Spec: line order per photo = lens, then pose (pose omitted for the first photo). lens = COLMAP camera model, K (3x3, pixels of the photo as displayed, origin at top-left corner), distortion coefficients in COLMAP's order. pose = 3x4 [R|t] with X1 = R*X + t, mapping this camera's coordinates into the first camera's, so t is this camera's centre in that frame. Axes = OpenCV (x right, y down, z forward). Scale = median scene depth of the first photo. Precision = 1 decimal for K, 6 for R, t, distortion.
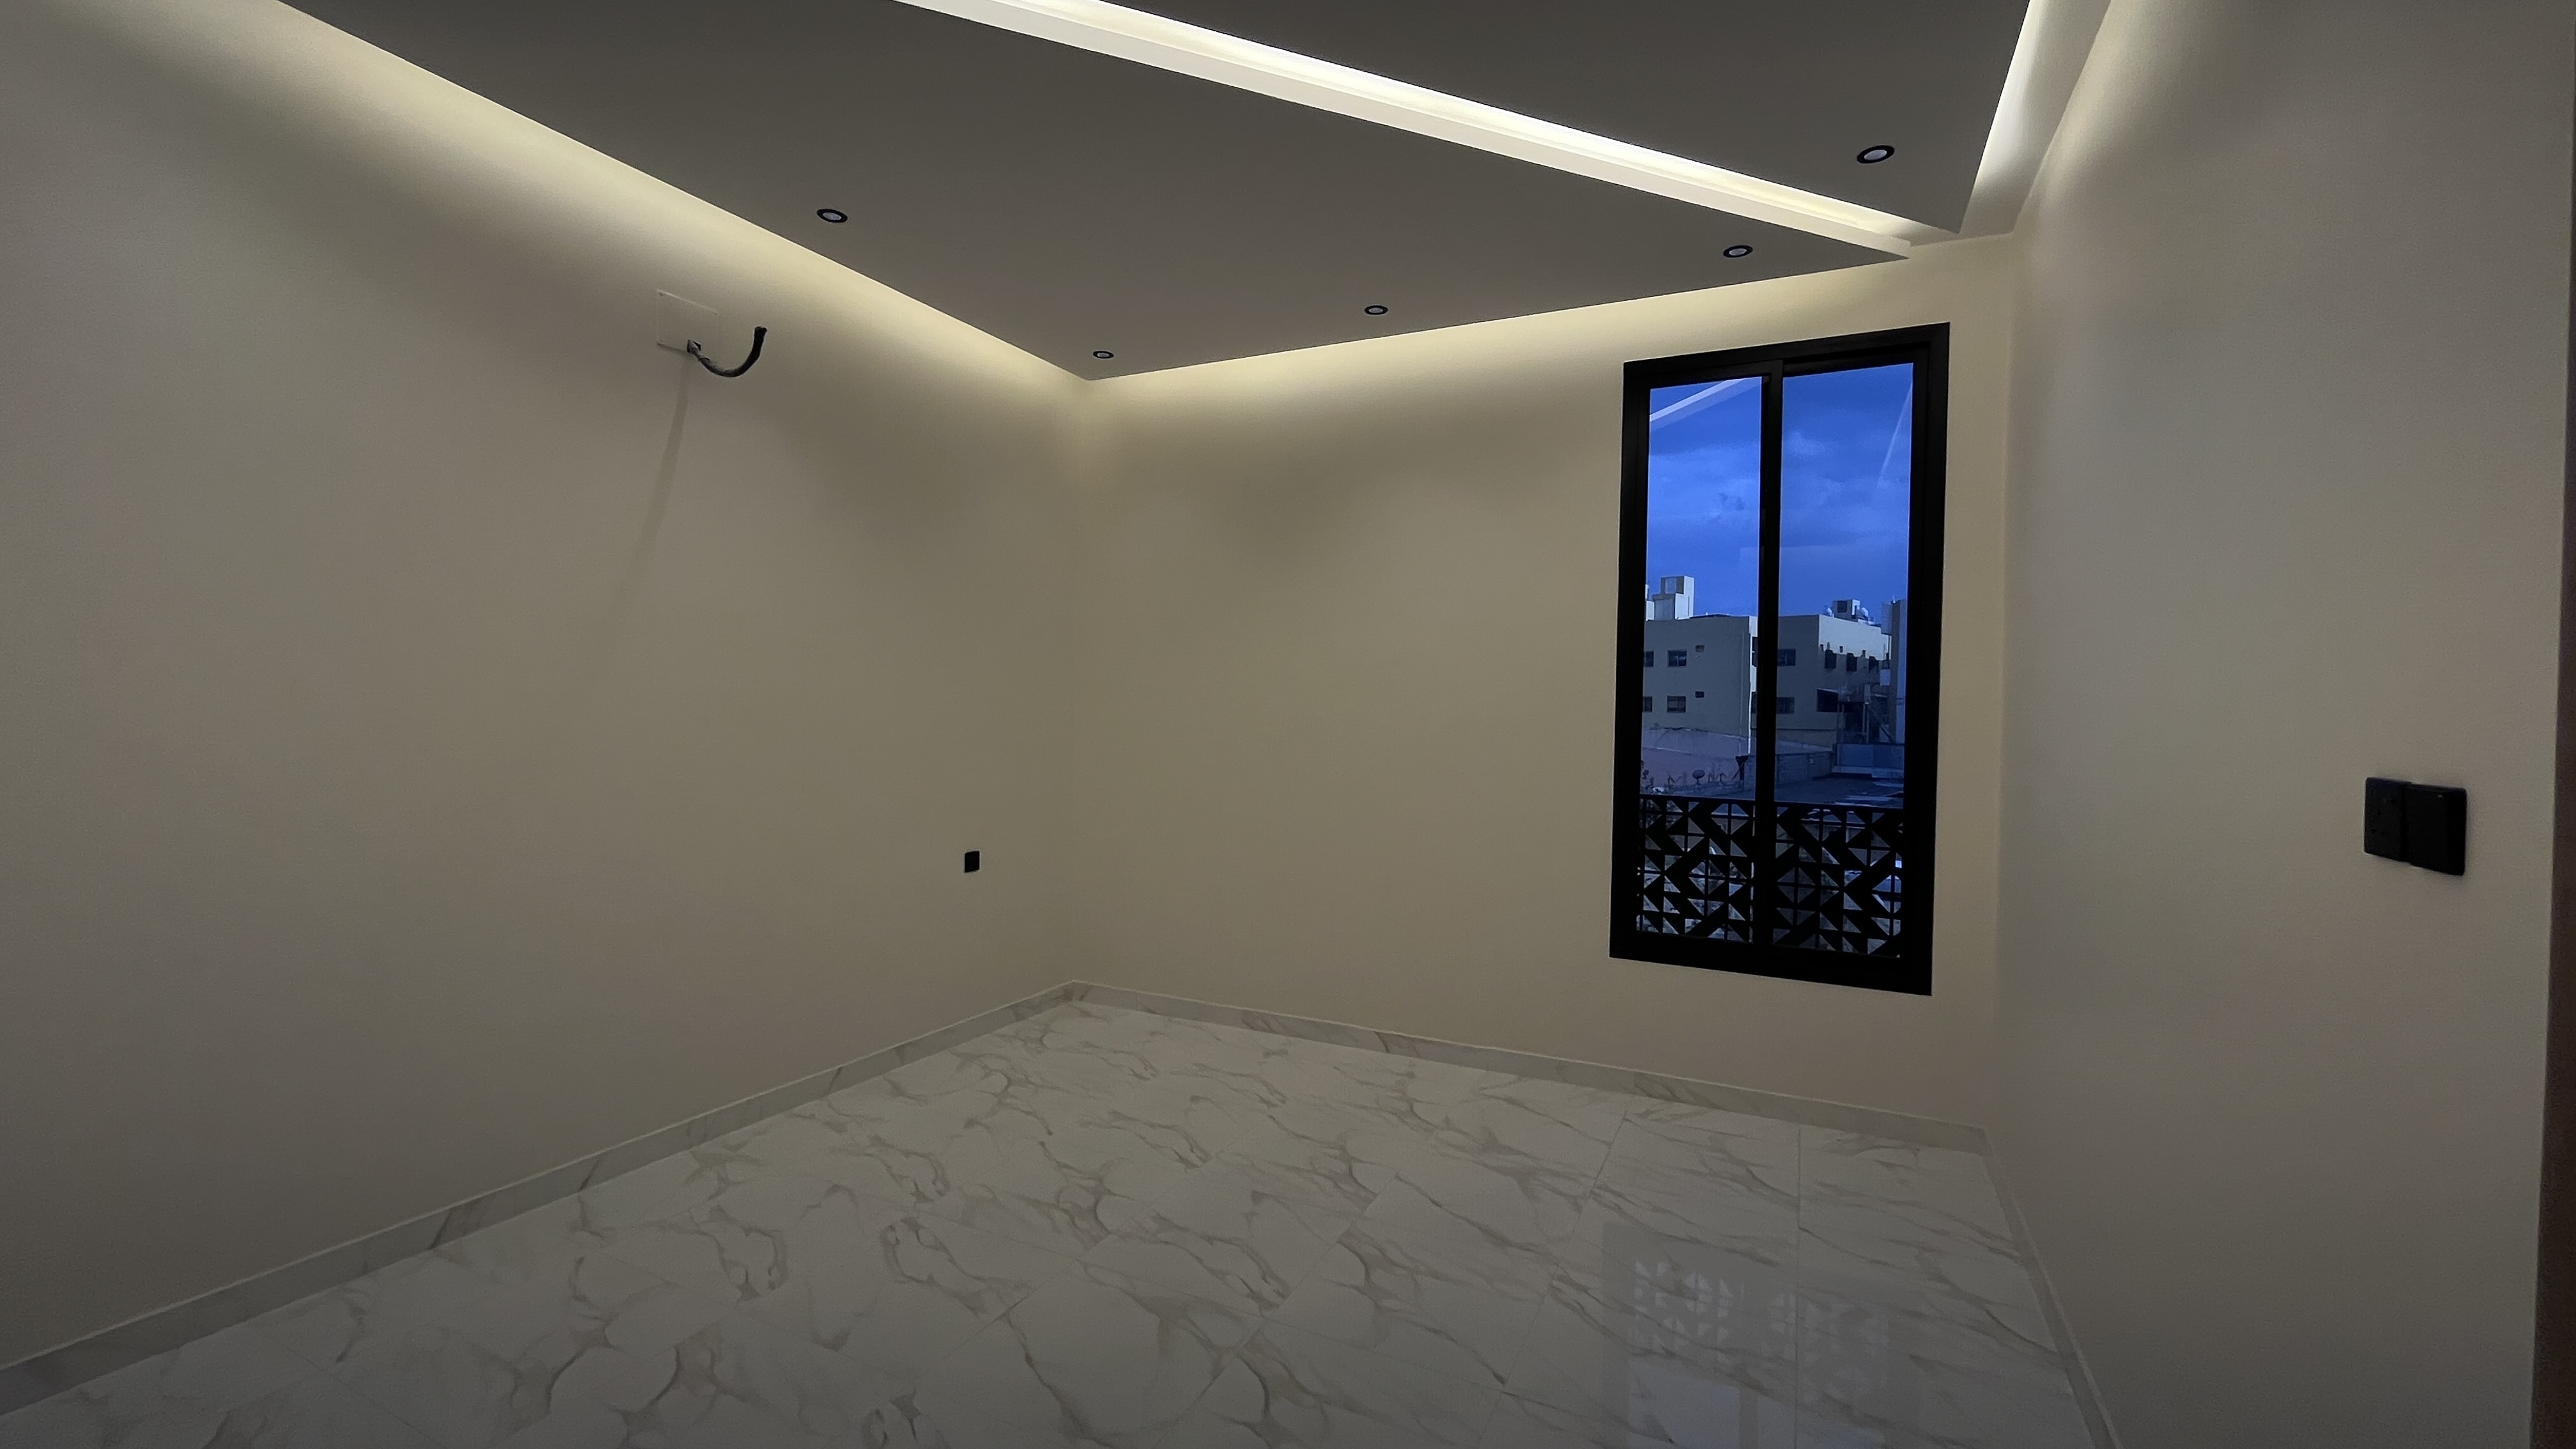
lens RADIAL K [[1038.2, 0, 1290.5], [0, 1038.2, 724.3], [0, 0, 1]] dist [-0.008231, 0.000001]
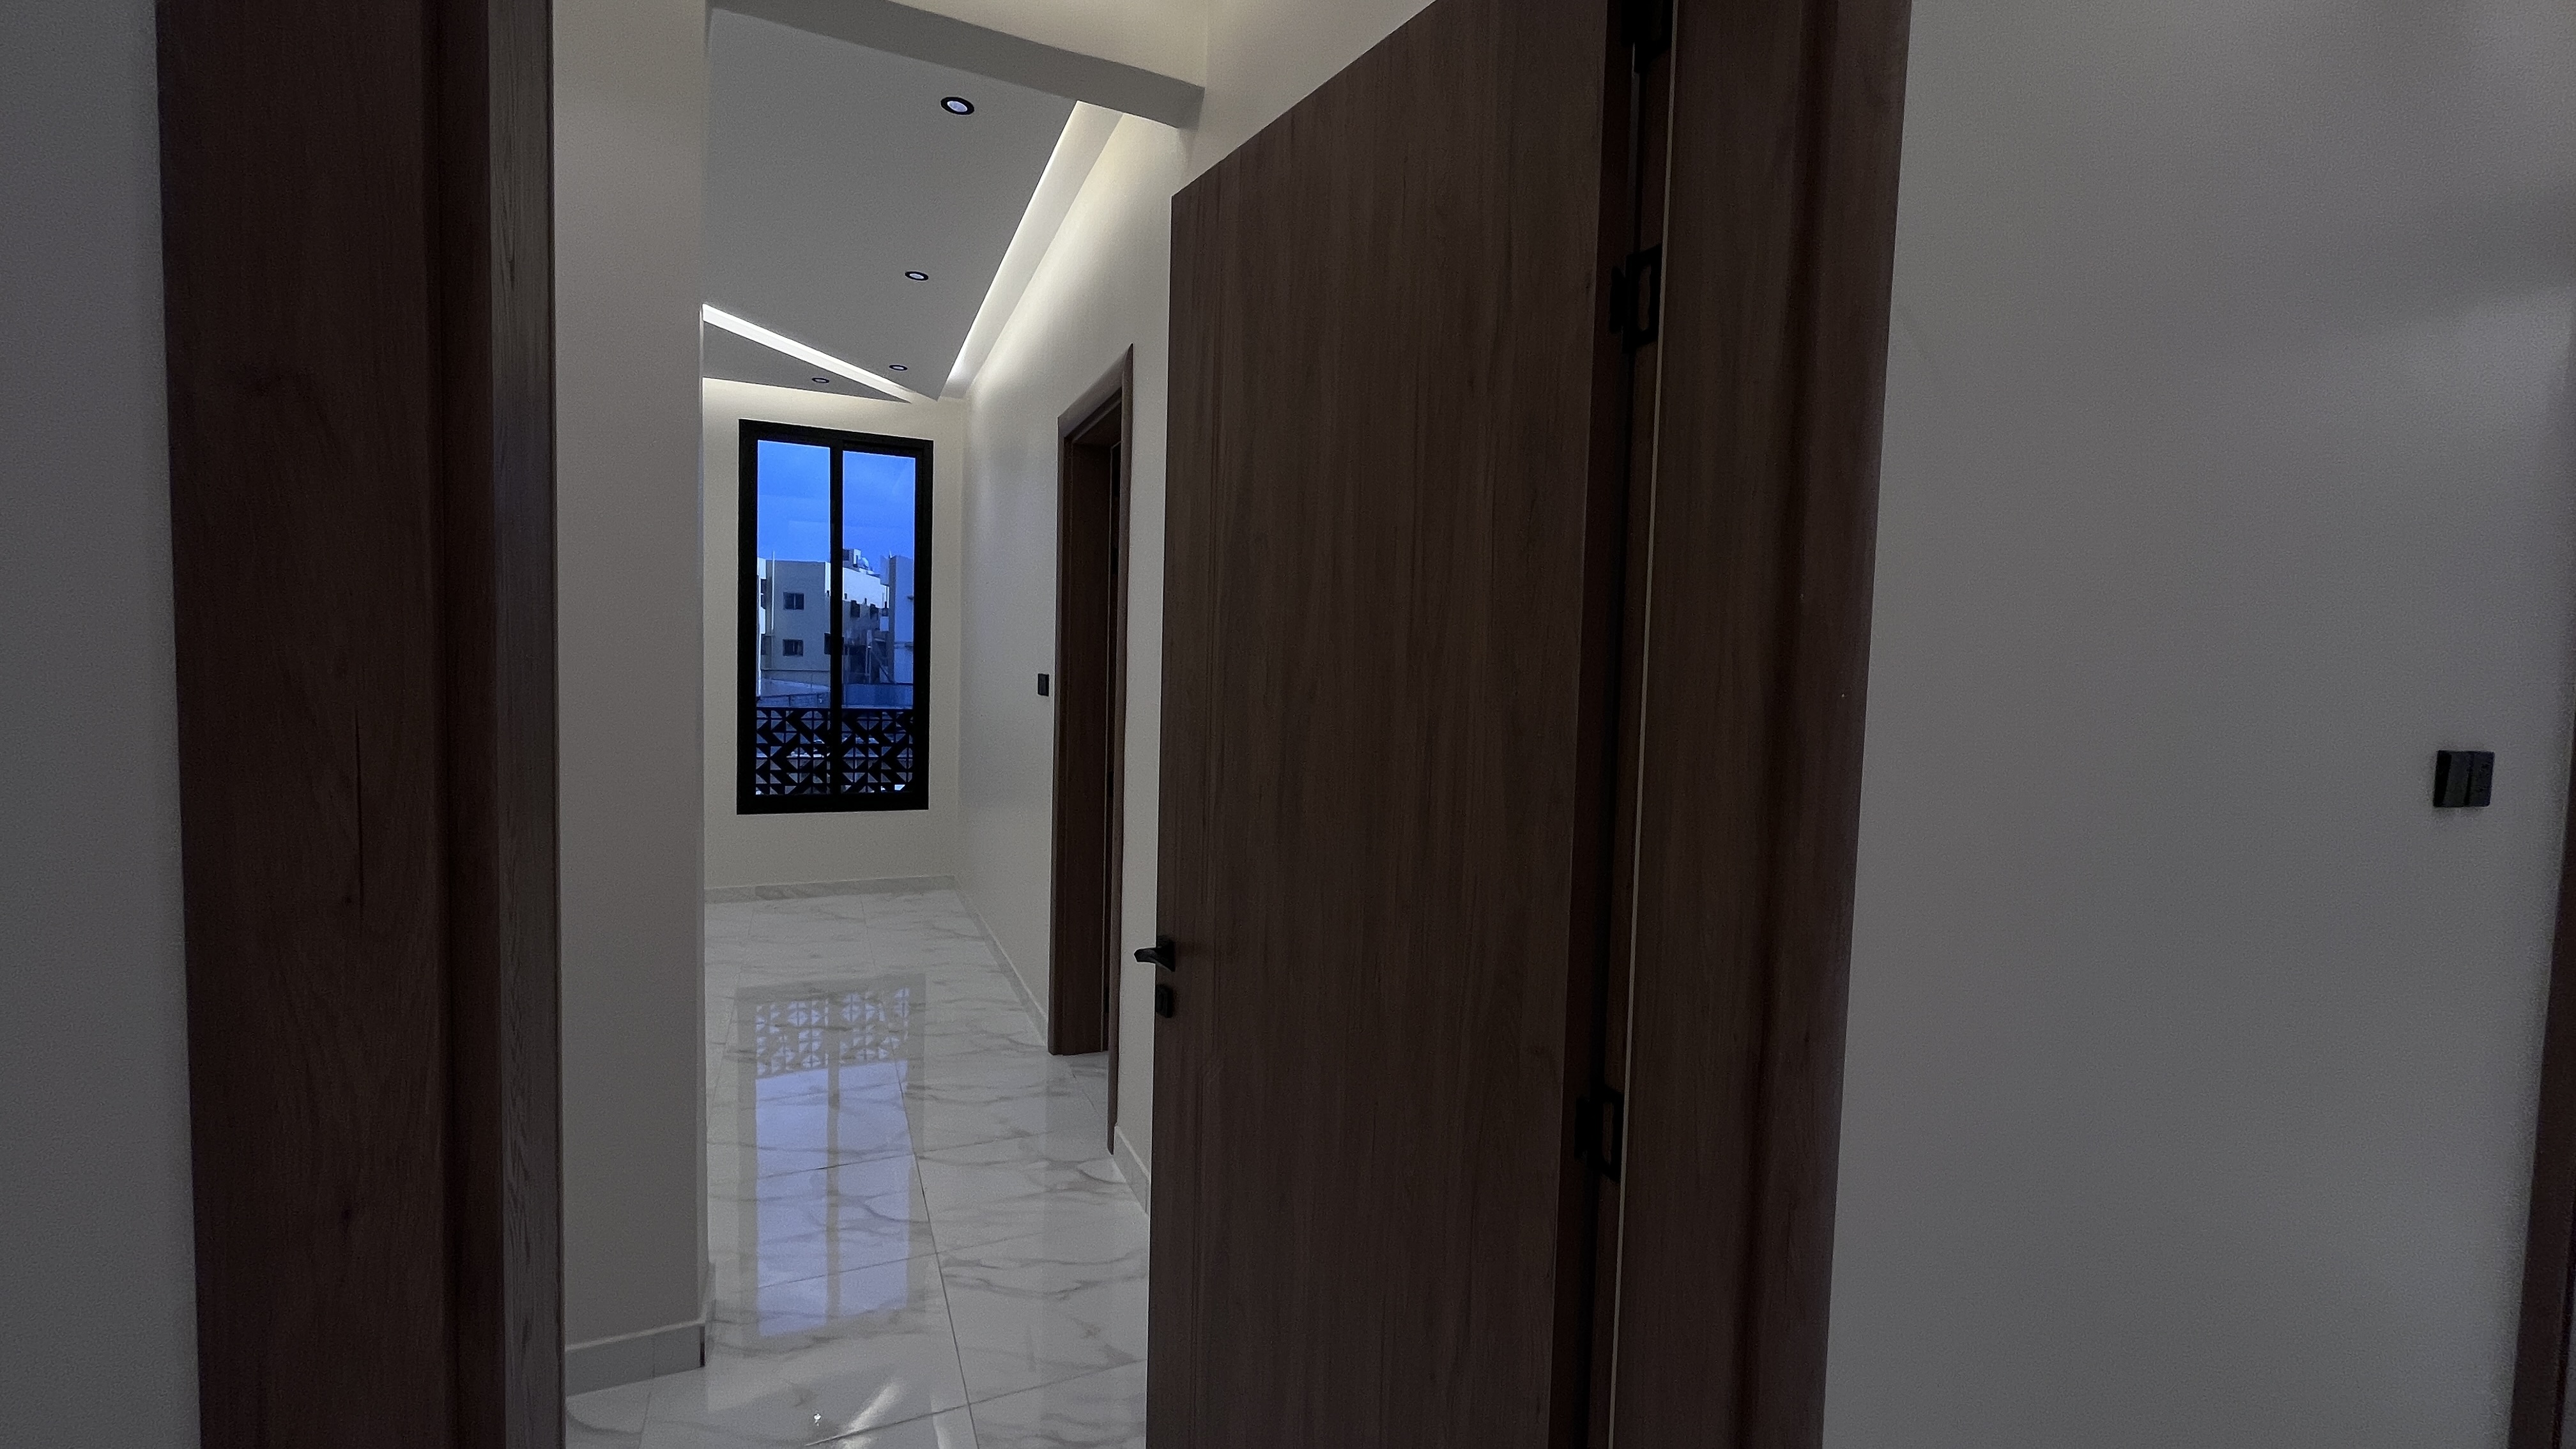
lens RADIAL K [[1038.2, 0, 1290.5], [0, 1038.2, 724.3], [0, 0, 1]] dist [-0.008231, 0.000001]
pose [[0.625157, -0.037743, 0.779586, -0.361273], [-0.005972, 0.998570, 0.053134, 0.007989], [-0.780476, -0.037873, 0.624037, -0.570107]]
